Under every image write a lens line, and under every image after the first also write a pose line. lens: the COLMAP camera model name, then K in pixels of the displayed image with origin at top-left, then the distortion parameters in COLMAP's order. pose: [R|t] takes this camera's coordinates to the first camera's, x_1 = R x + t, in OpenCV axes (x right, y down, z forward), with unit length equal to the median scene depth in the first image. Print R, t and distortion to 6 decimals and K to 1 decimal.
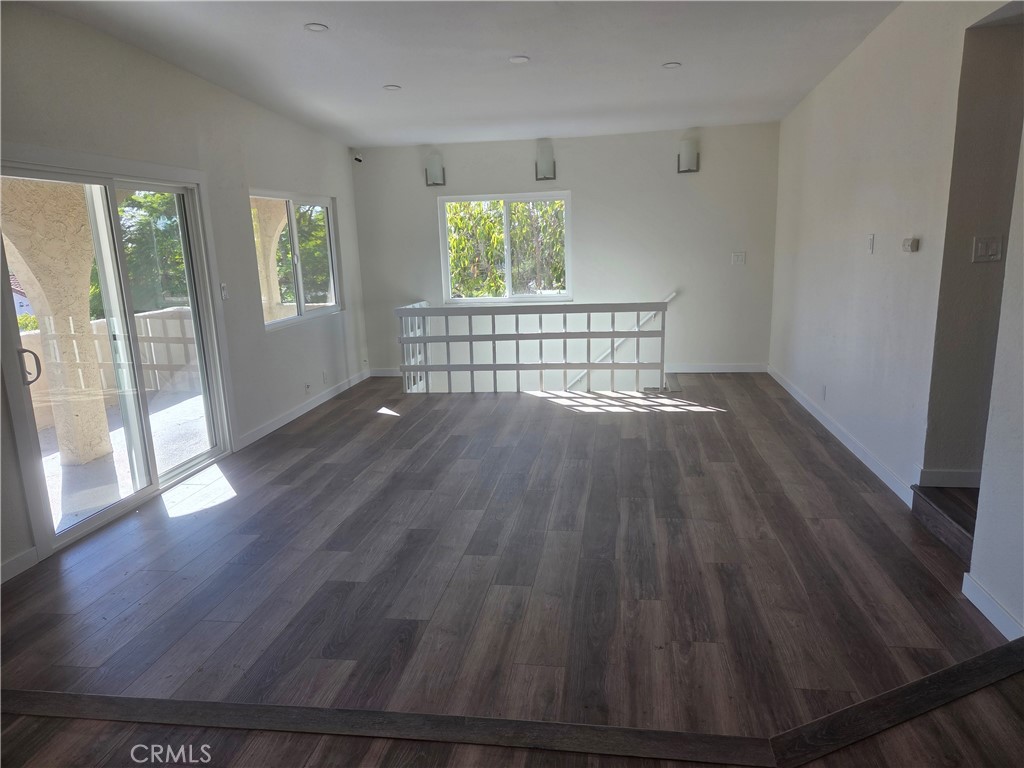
lens RADIAL K [[691.8, 0, 514.5], [0, 691.8, 380.8], [0, 0, 1]] dist [0.043905, -0.000941]
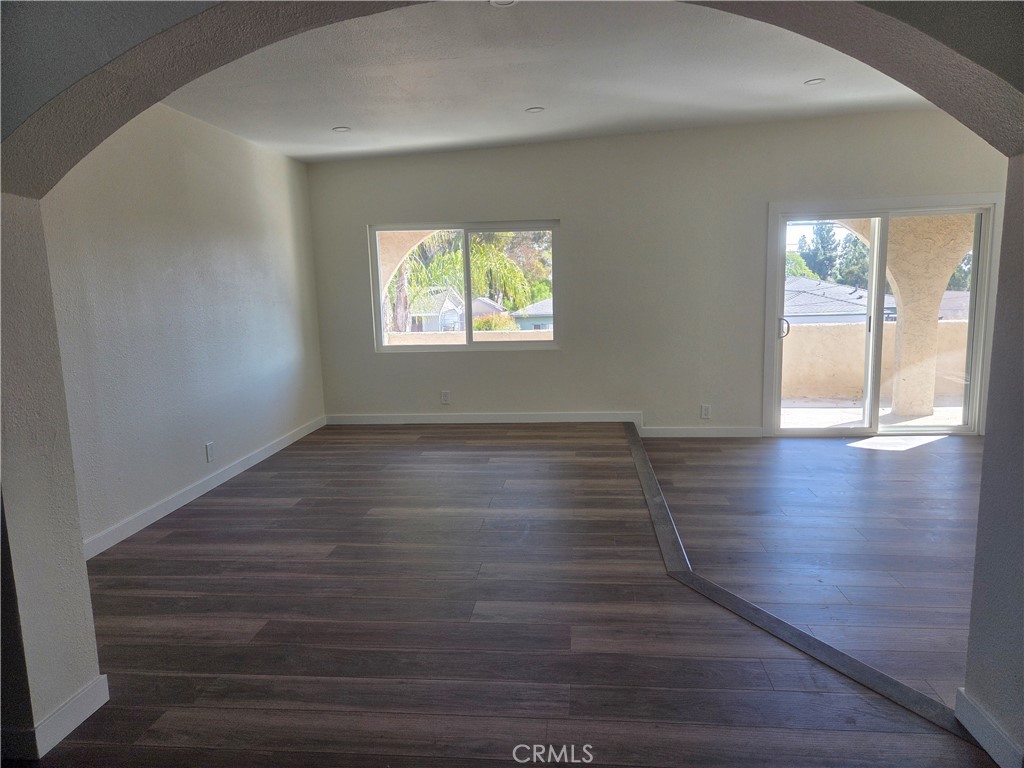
lens RADIAL K [[691.8, 0, 514.5], [0, 691.8, 380.8], [0, 0, 1]] dist [0.043905, -0.000941]
pose [[0.047593, 0.181221, -0.982290, 0.977766], [-0.172566, 0.970109, 0.170613, -0.071197], [0.983847, 0.161390, 0.077443, 0.204310]]
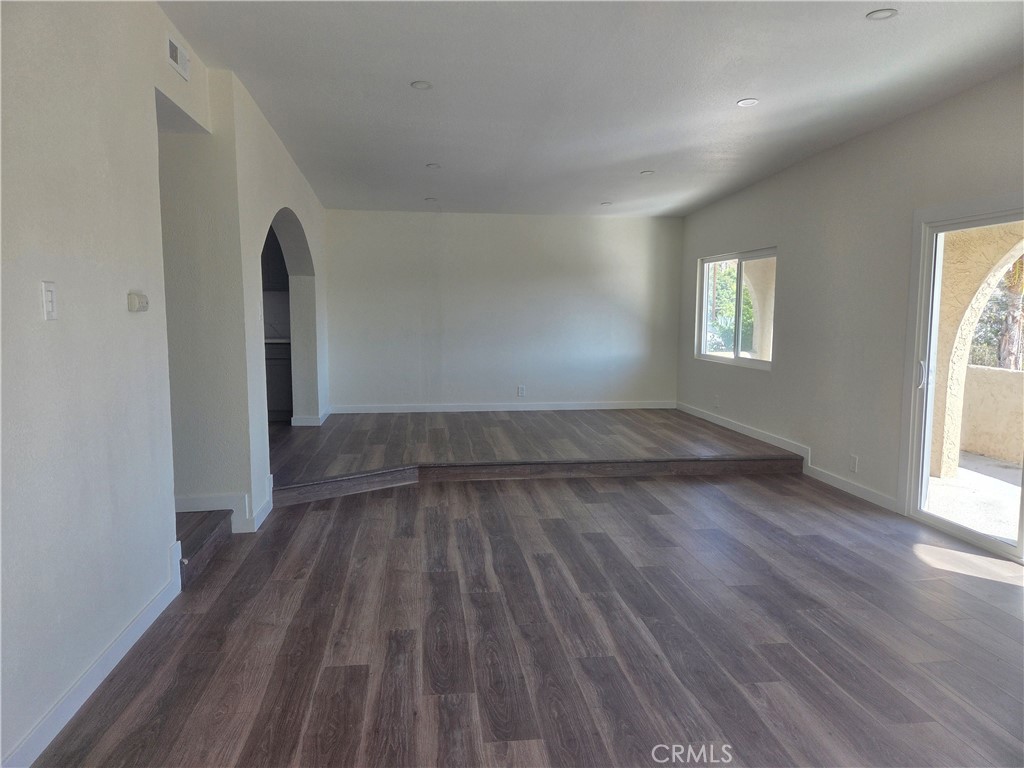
lens RADIAL K [[691.8, 0, 514.5], [0, 691.8, 380.8], [0, 0, 1]] dist [0.043905, -0.000941]
pose [[-0.958740, 0.058041, -0.278296, 0.396187], [-0.028952, 0.953912, 0.298688, -0.363365], [0.282806, 0.294421, -0.912873, 1.895384]]
